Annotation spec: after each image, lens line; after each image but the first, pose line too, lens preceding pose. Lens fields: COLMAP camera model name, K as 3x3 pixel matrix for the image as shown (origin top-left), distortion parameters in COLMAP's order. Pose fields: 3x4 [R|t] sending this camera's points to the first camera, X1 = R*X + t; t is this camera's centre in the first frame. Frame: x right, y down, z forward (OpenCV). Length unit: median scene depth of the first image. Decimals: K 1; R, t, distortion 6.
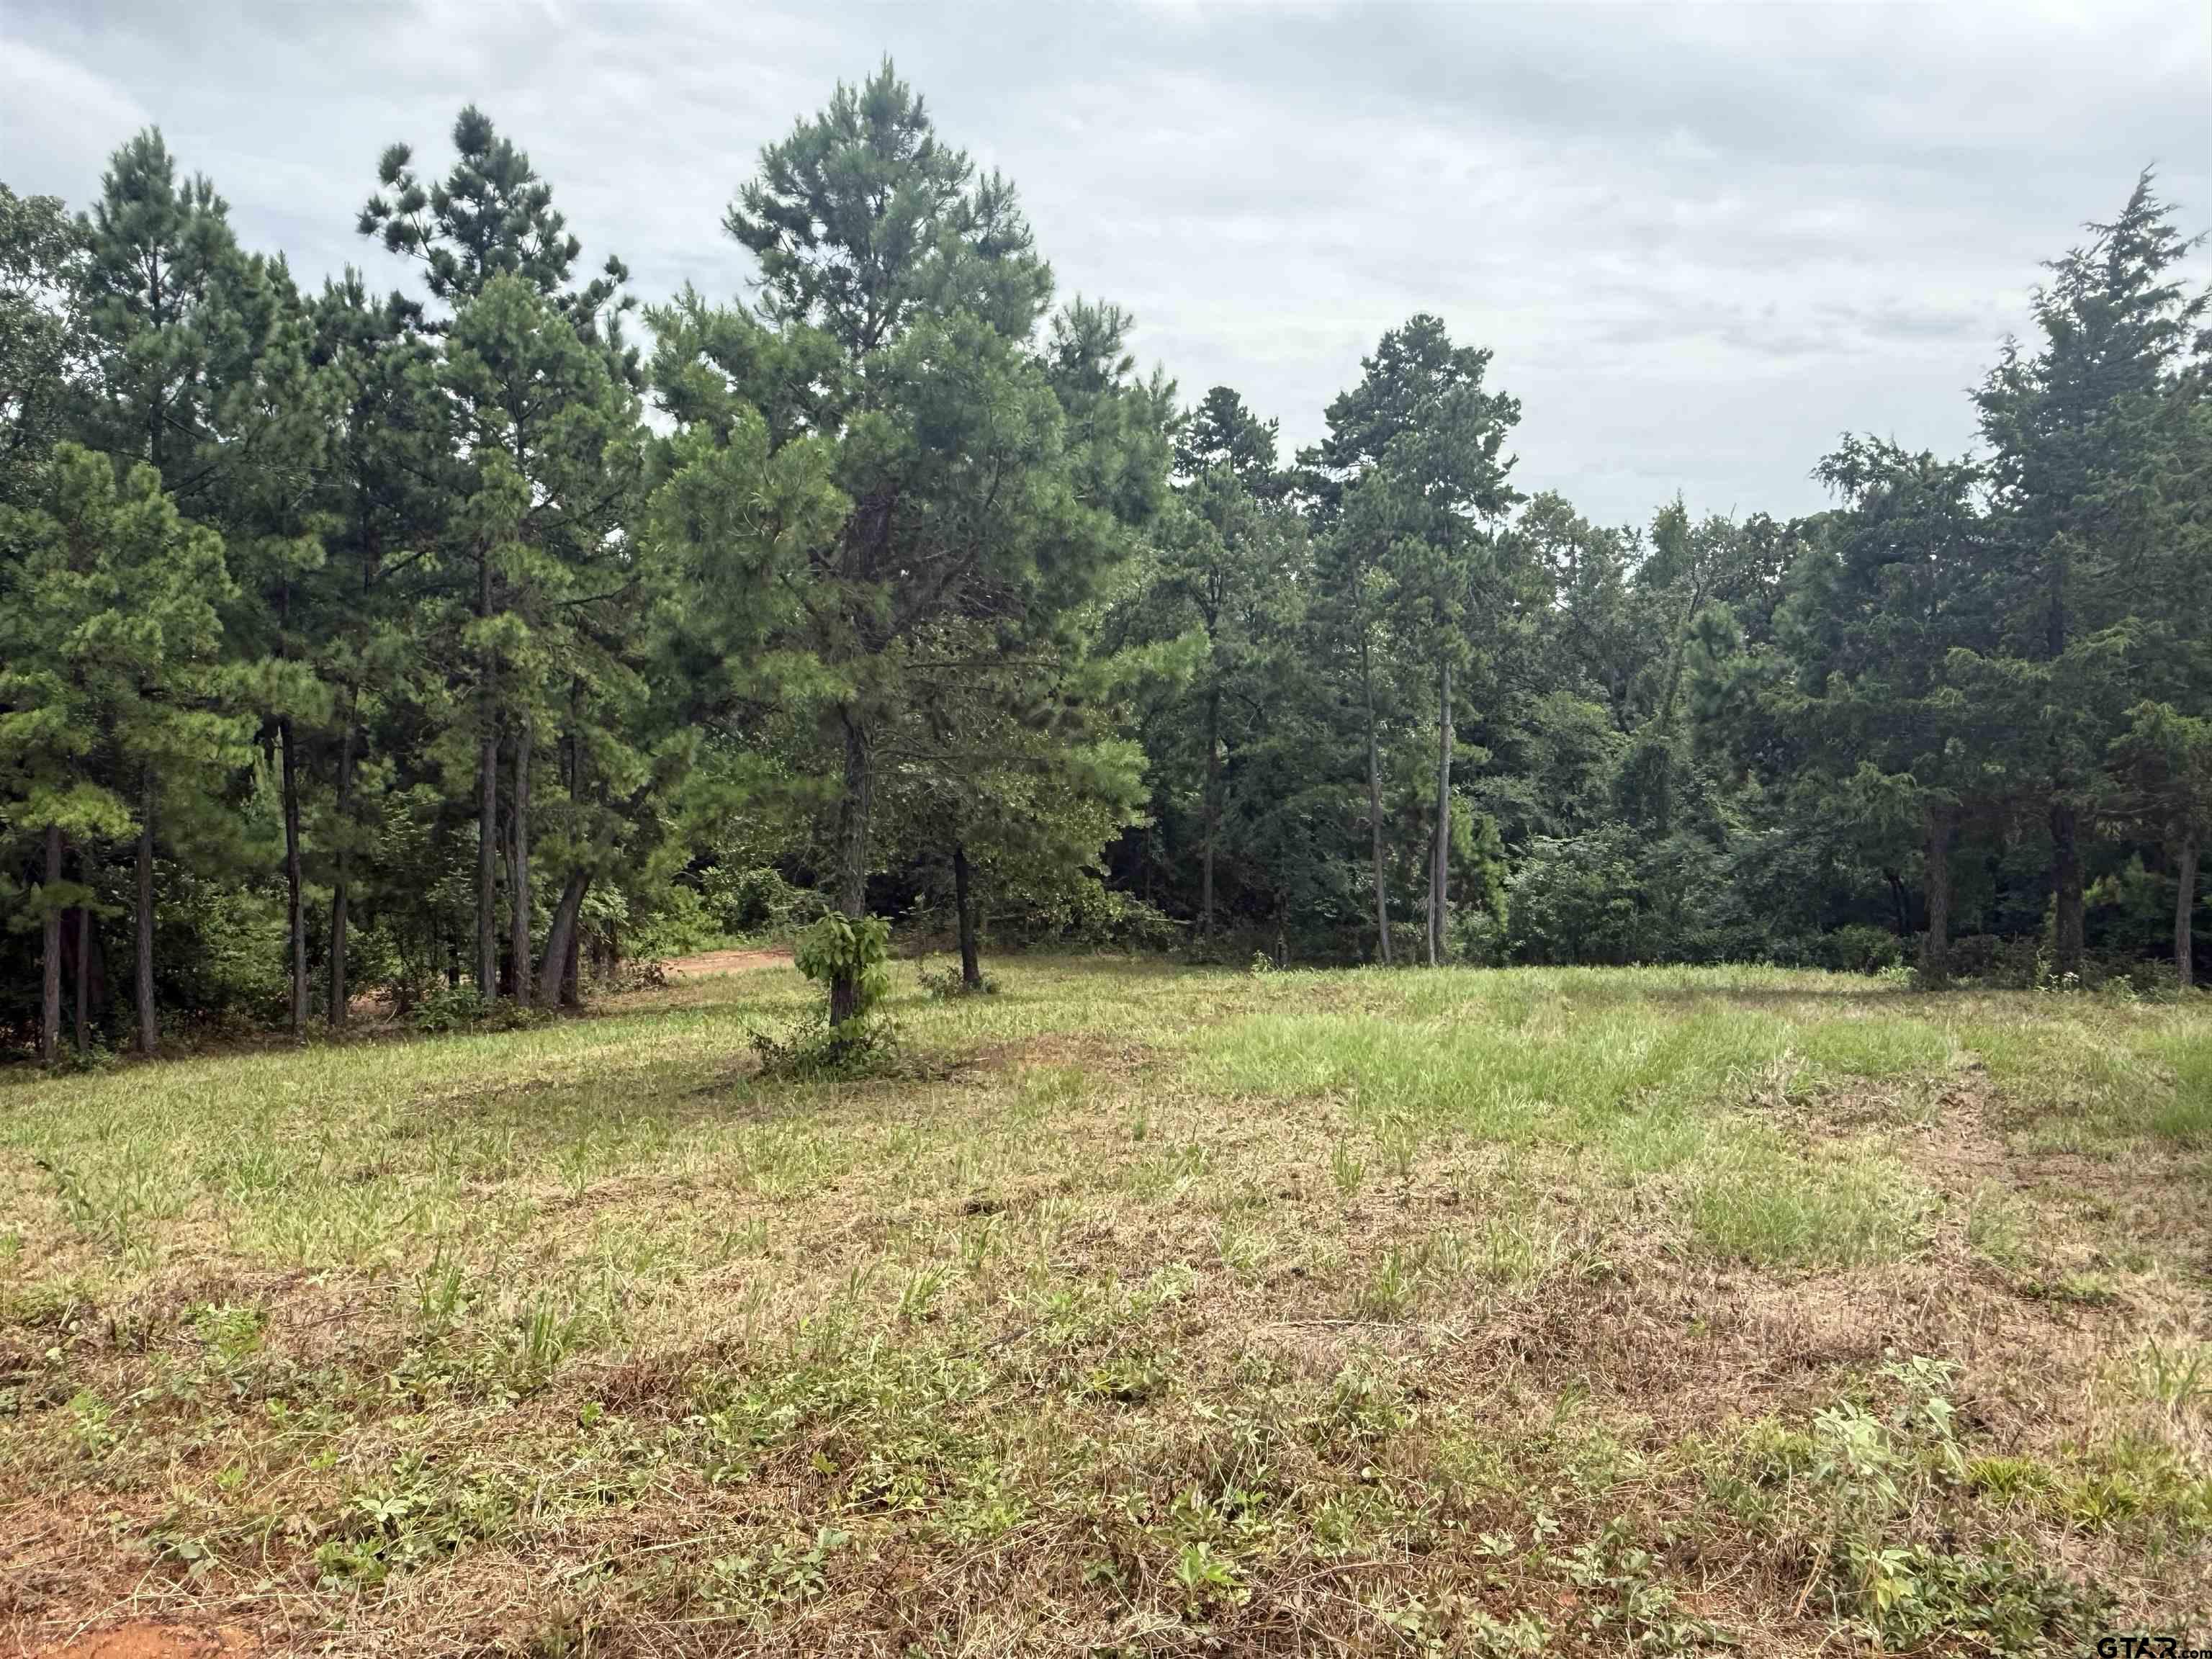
lens RADIAL K [[1519.0, 0, 1112.0], [0, 1519.0, 831.8], [0, 0, 1]] dist [-0.002017, 0.003169]
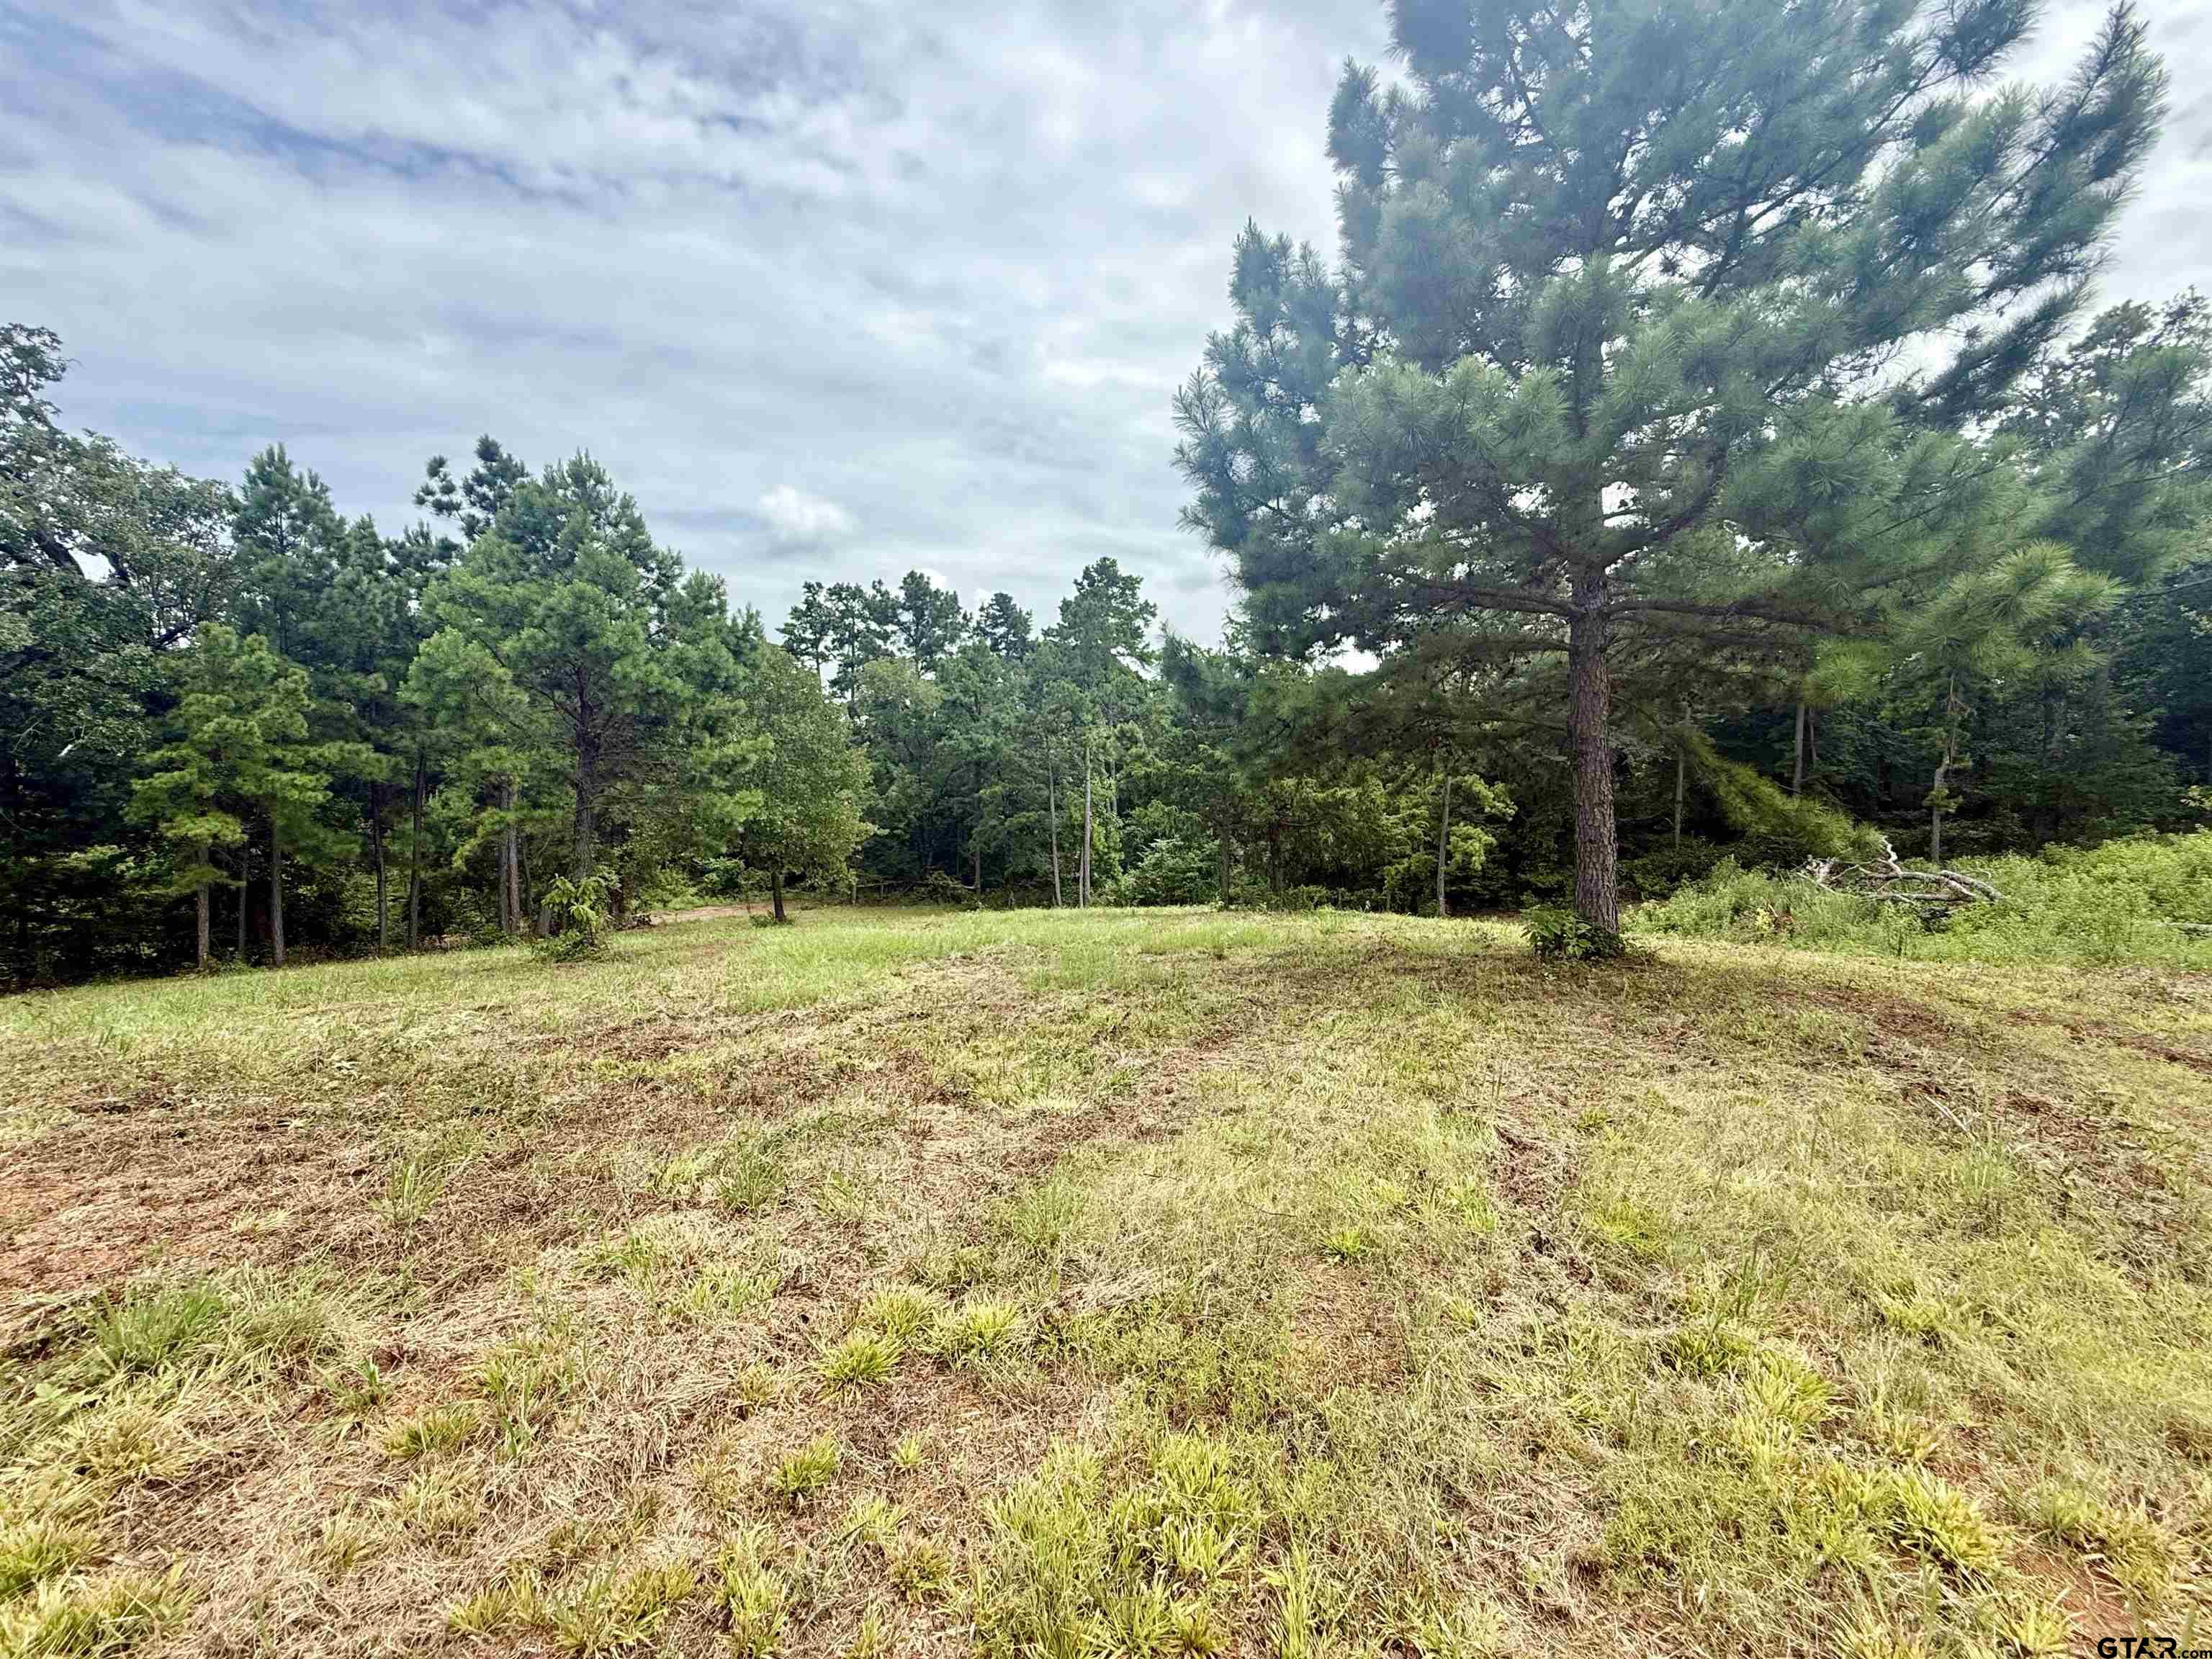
lens RADIAL K [[867.5, 0, 1131.0], [0, 867.5, 831.0], [0, 0, 1]] dist [0.000485, -0.000073]
pose [[0.995007, -0.003701, 0.099739, 0.294775], [0.004444, 0.999964, -0.007224, 0.002667], [-0.099708, 0.007631, 0.994987, -0.122868]]
